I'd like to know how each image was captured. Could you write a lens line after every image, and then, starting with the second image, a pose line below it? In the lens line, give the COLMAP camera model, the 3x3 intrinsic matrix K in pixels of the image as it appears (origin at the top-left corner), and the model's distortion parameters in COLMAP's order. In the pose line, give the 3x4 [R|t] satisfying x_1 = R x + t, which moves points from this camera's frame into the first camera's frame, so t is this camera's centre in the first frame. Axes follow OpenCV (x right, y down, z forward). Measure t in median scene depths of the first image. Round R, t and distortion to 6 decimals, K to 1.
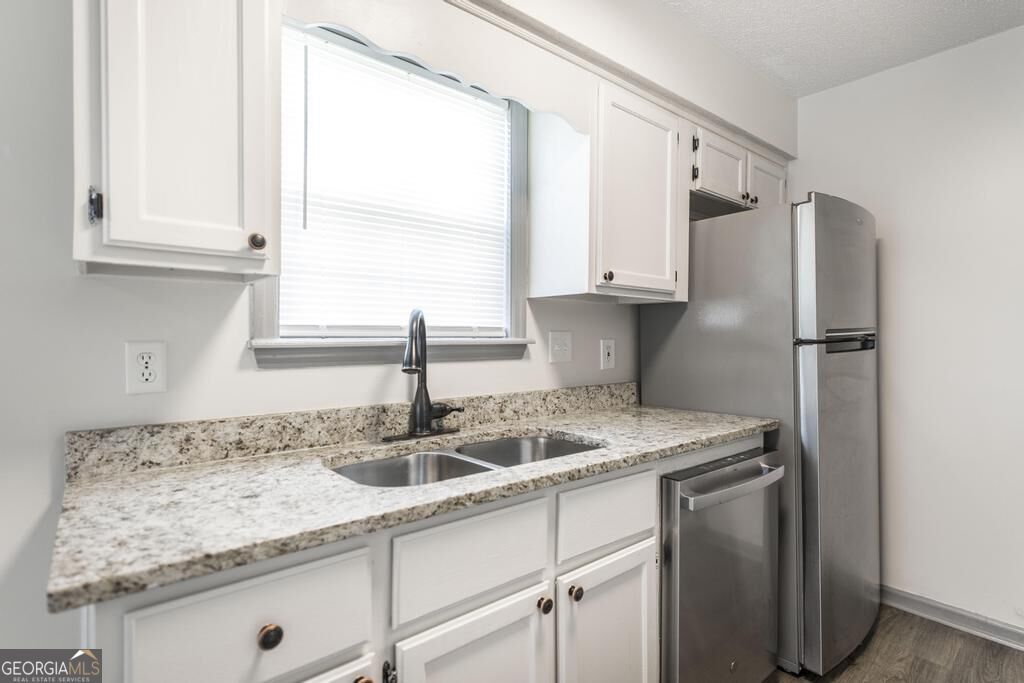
lens RADIAL K [[512.7, 0, 512.0], [0, 512.7, 341.5], [0, 0, 1]] dist [0.023382, 0.000097]
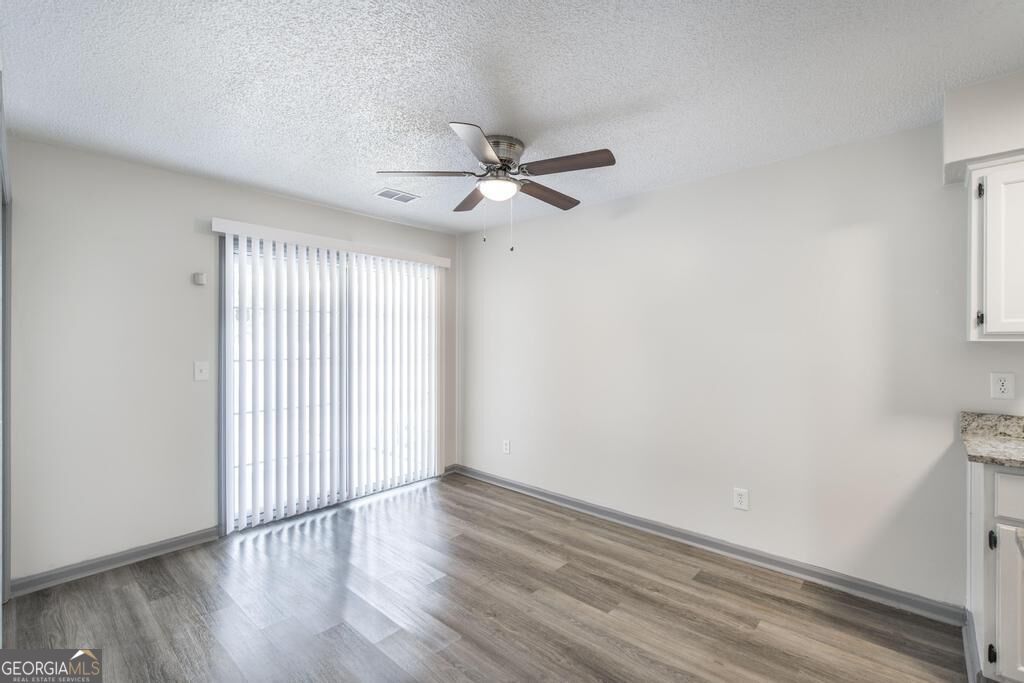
lens RADIAL K [[452.2, 0, 517.1], [0, 452.2, 340.3], [0, 0, 1]] dist [0.001865, -0.000170]
pose [[0.142438, -0.005080, -0.989791, 0.811509], [-0.021334, 0.999739, -0.008201, -0.077210], [0.989574, 0.022284, 0.142292, -1.182814]]
